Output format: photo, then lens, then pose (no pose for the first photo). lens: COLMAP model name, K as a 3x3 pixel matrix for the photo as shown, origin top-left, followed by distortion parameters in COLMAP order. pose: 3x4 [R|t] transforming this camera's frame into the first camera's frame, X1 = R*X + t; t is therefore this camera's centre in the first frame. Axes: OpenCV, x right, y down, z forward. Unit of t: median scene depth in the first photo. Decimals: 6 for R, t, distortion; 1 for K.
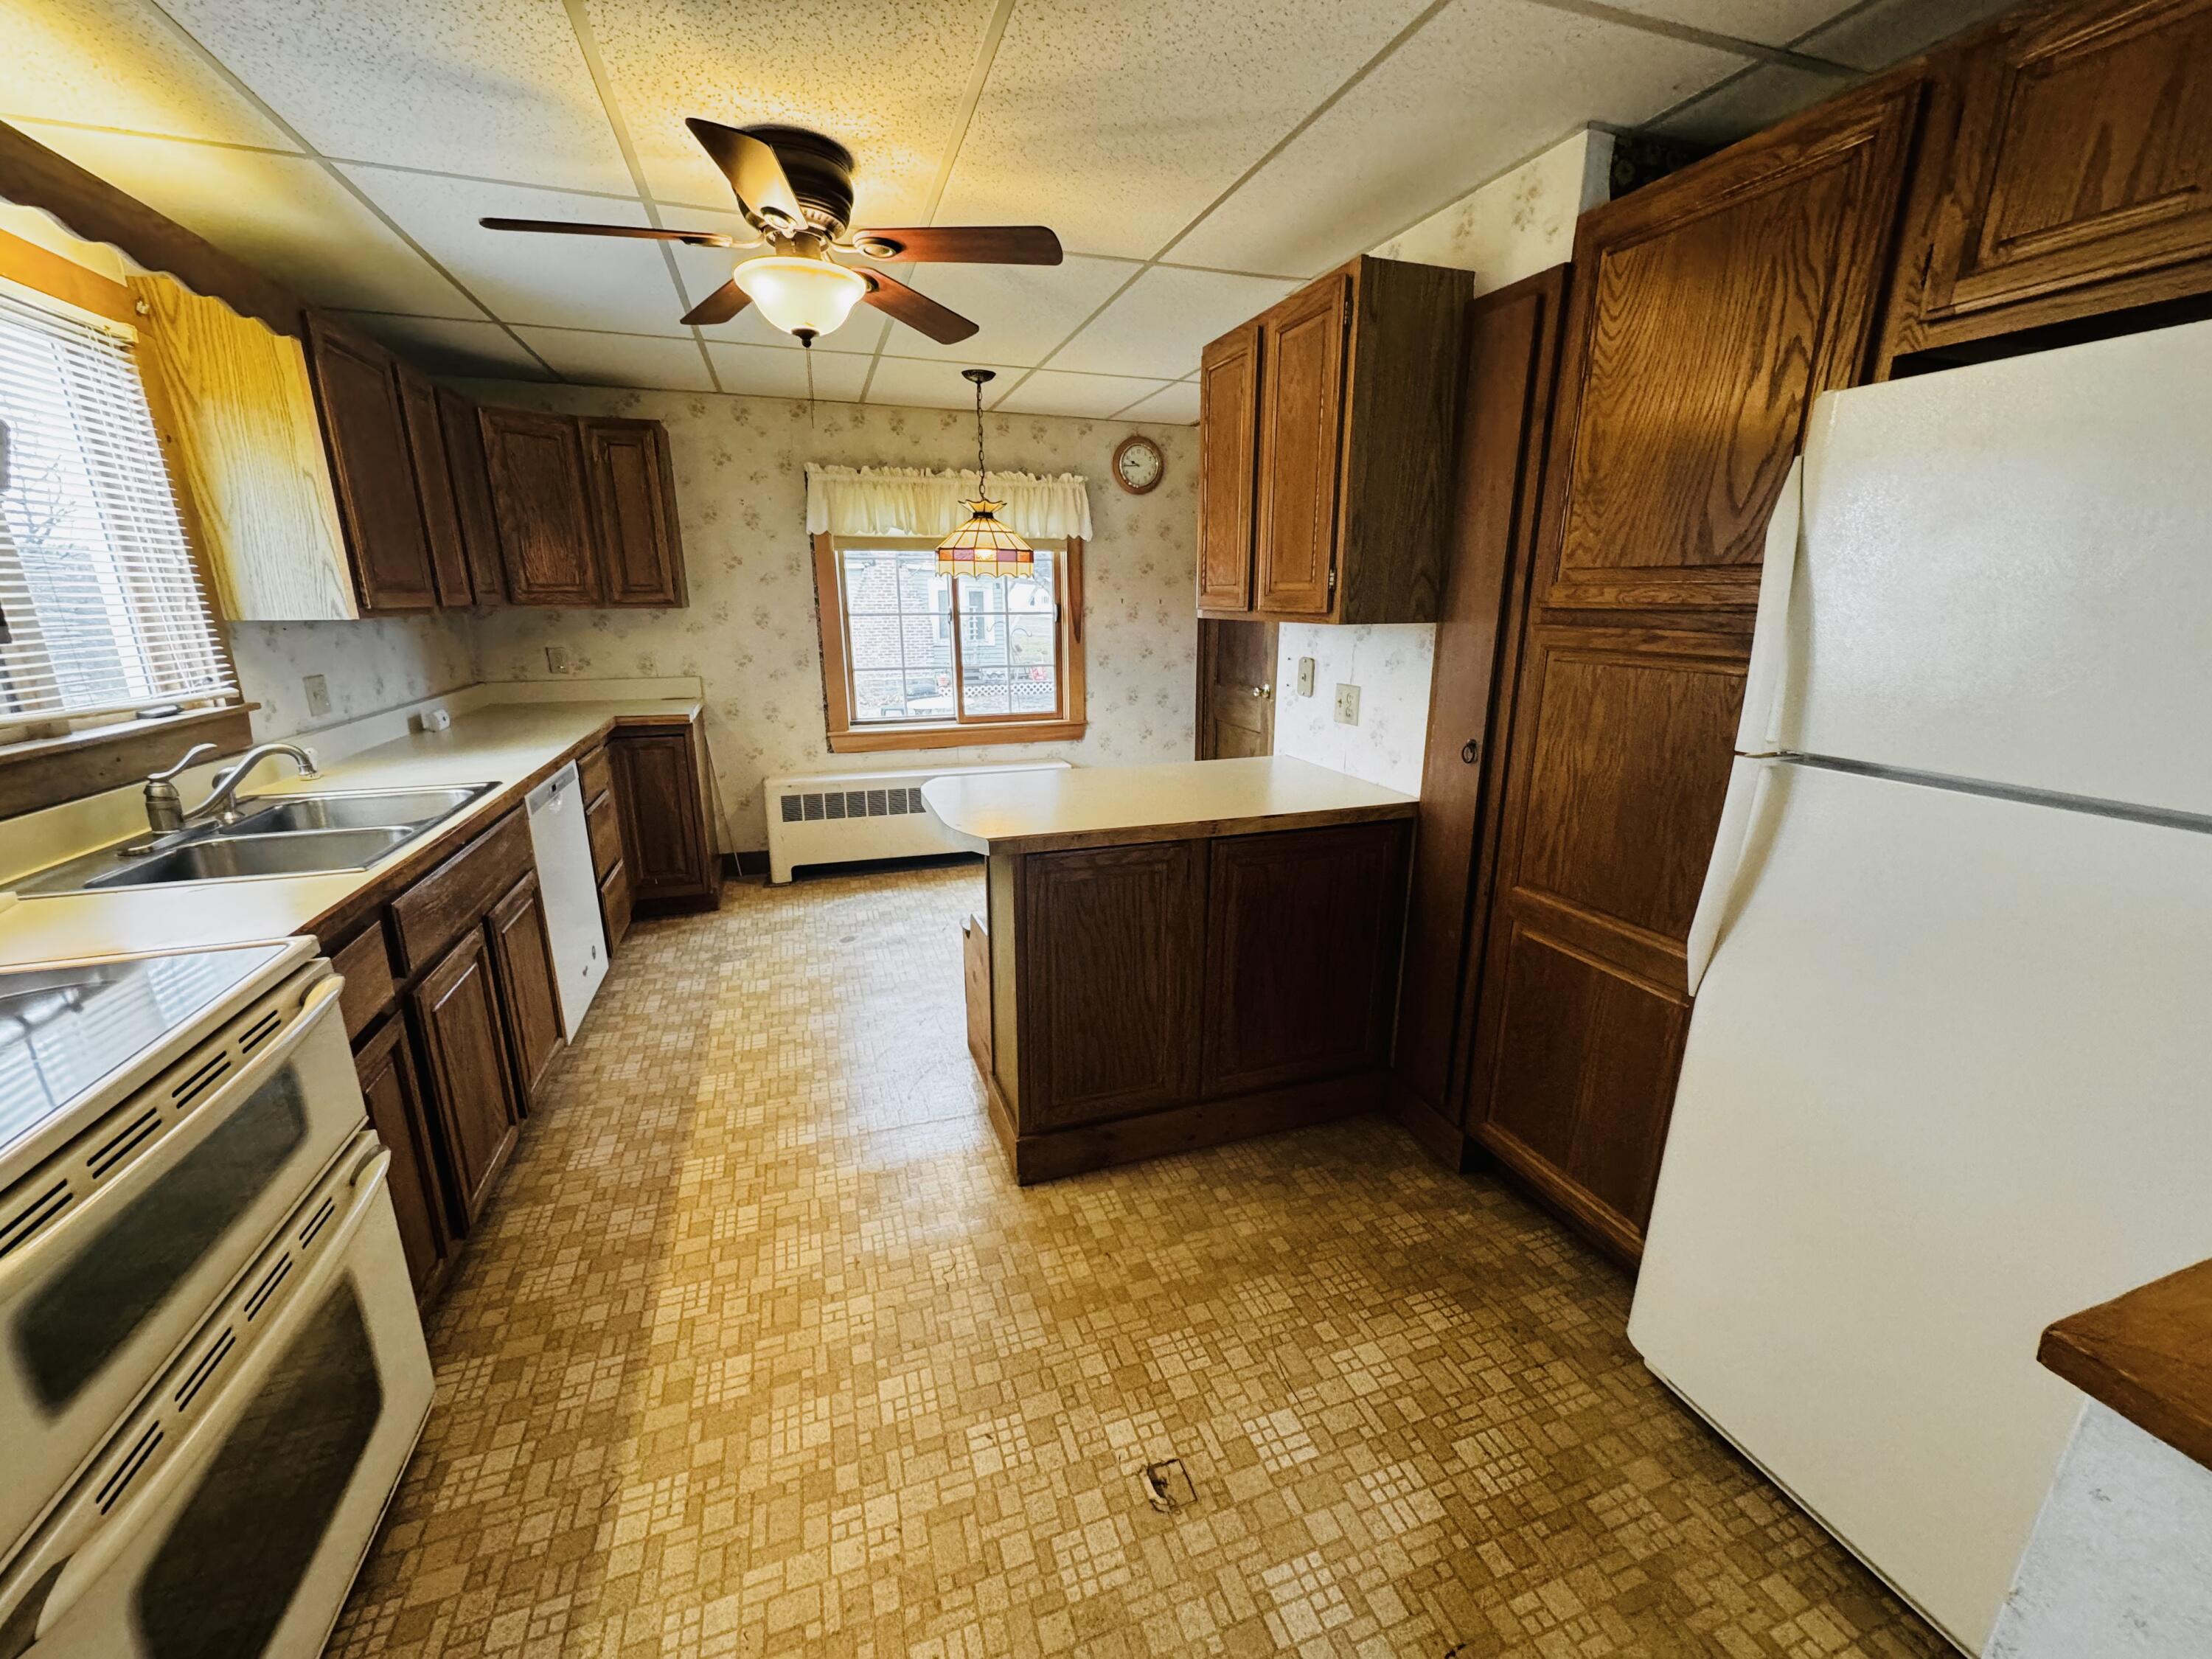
lens RADIAL K [[877.5, 0, 1107.3], [0, 877.5, 832.1], [0, 0, 1]] dist [-0.003084, 0.000454]
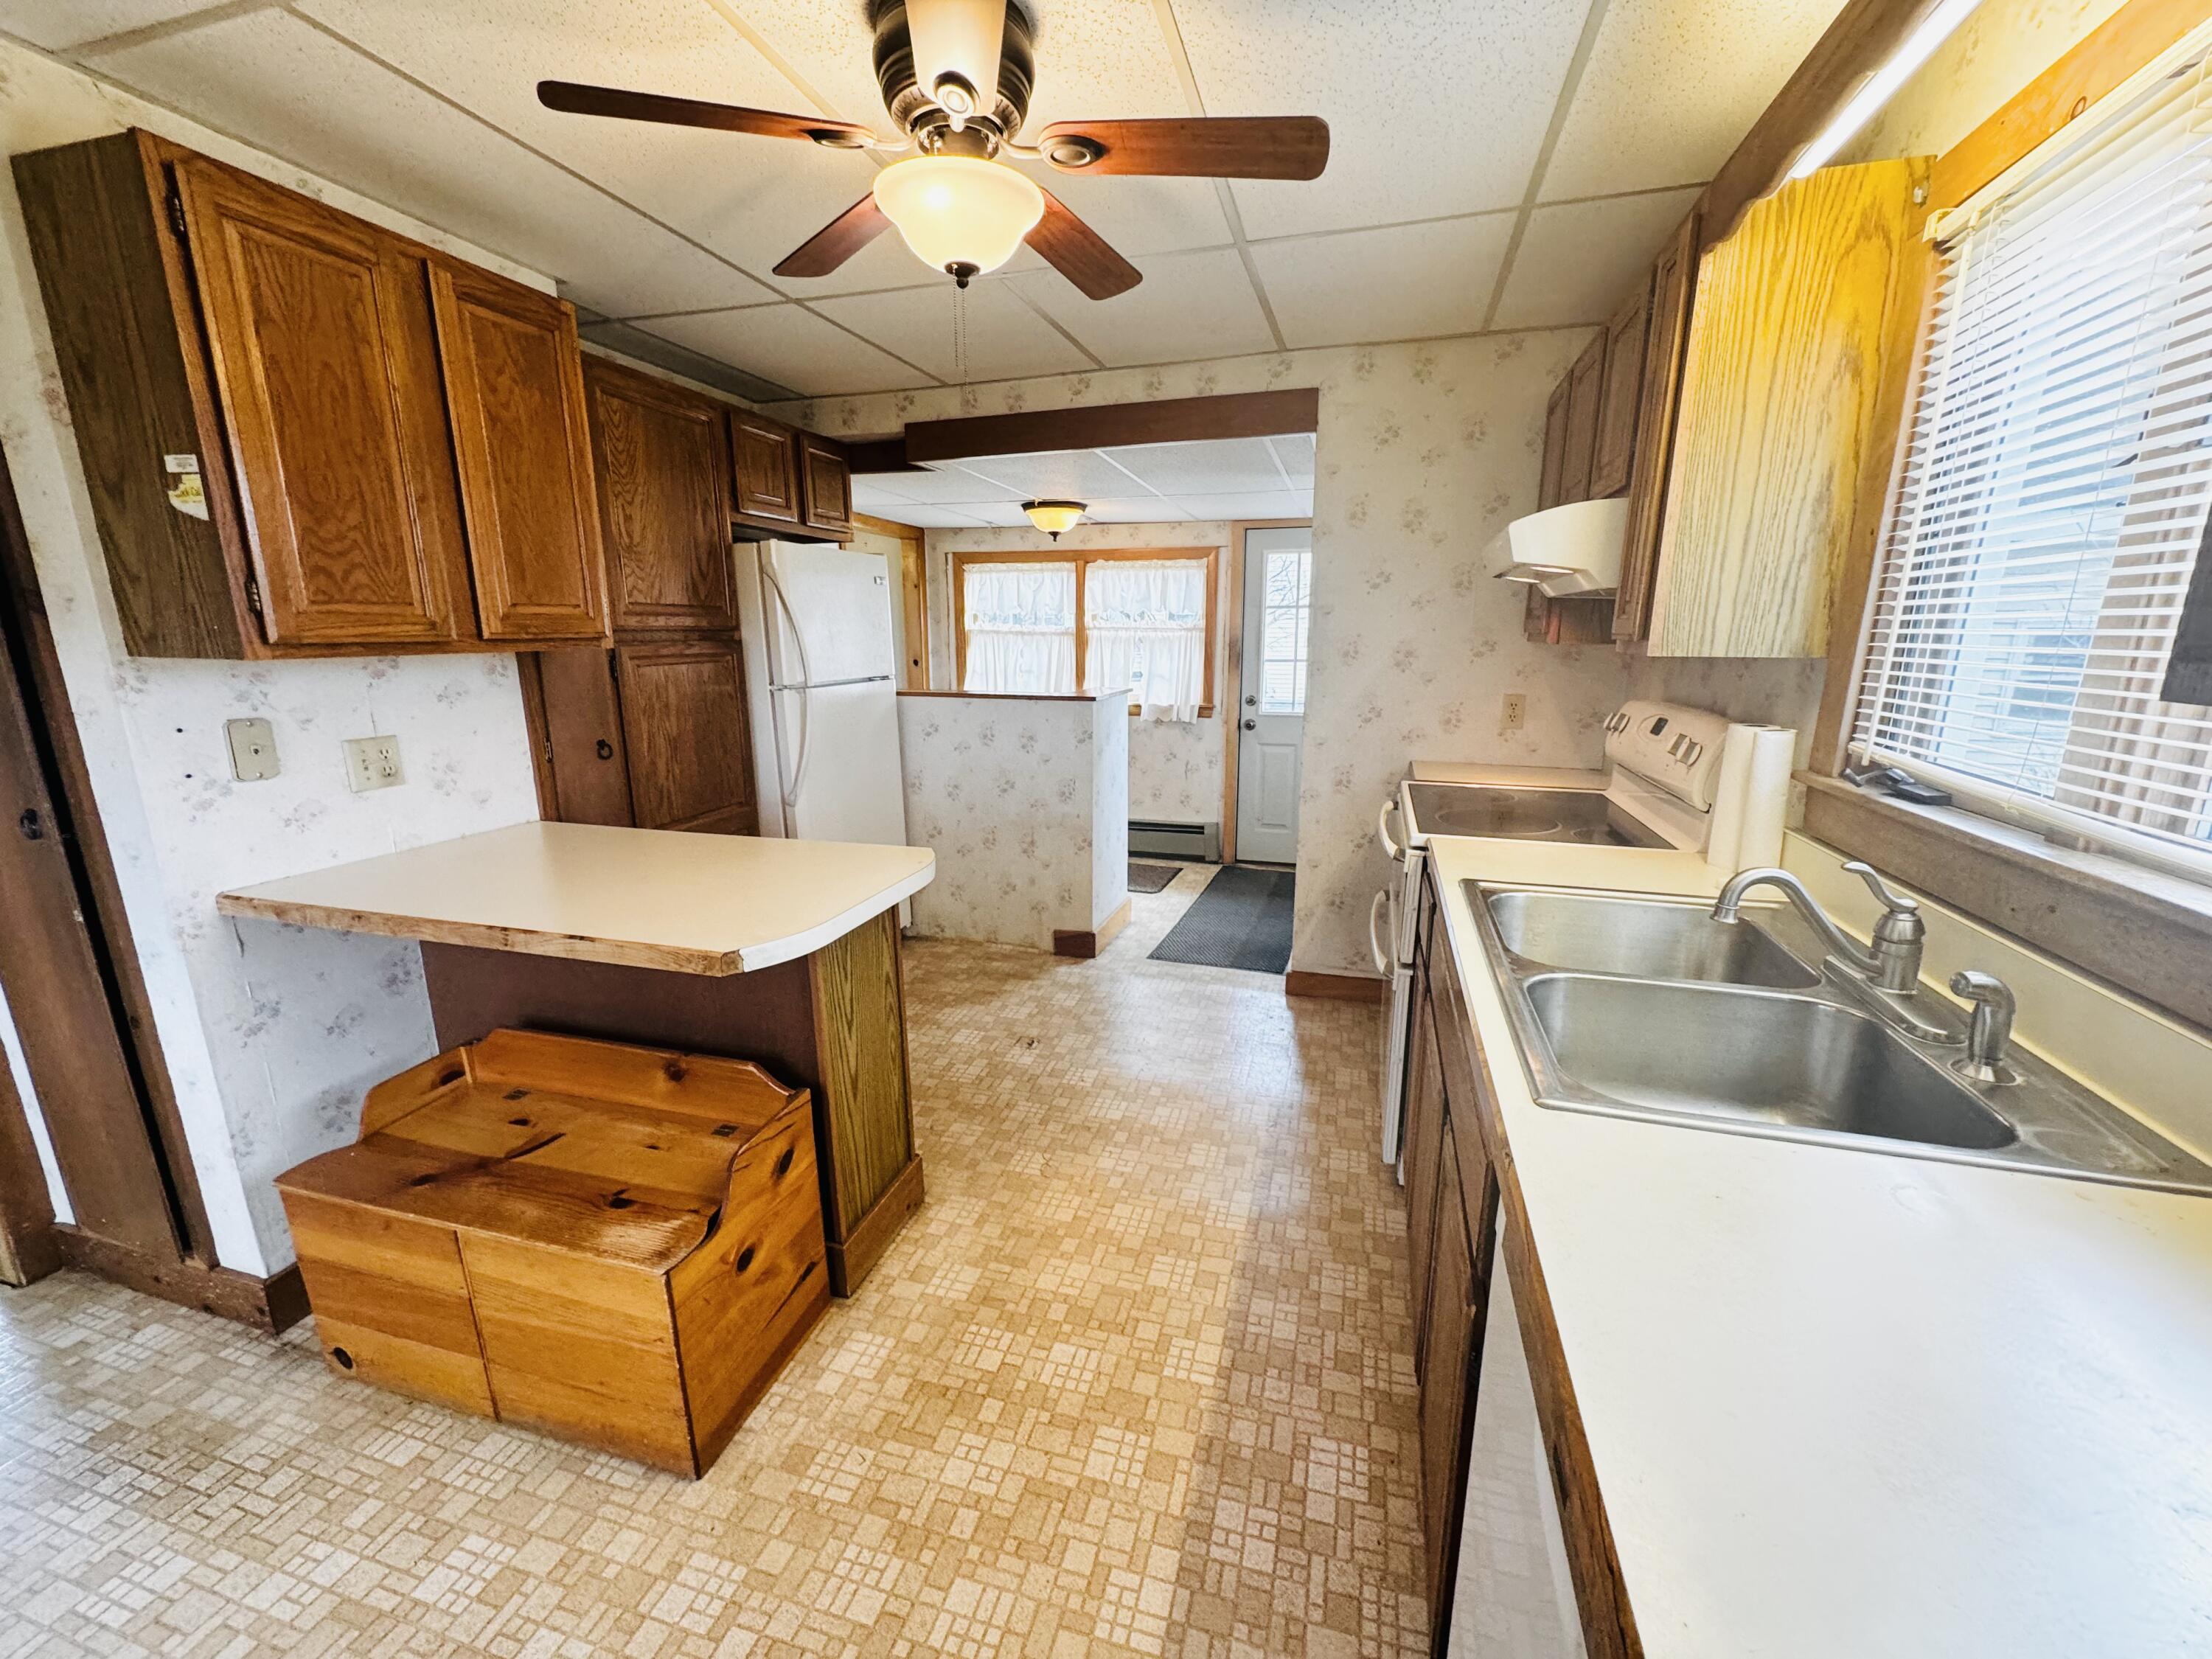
lens RADIAL K [[877.5, 0, 1106.8], [0, 877.5, 831.6], [0, 0, 1]] dist [-0.003084, 0.000454]
pose [[-0.814925, -0.133367, 0.564013, -0.999509], [0.150569, 0.891030, 0.428246, -0.477835], [-0.559666, 0.433912, -0.706041, 1.792228]]
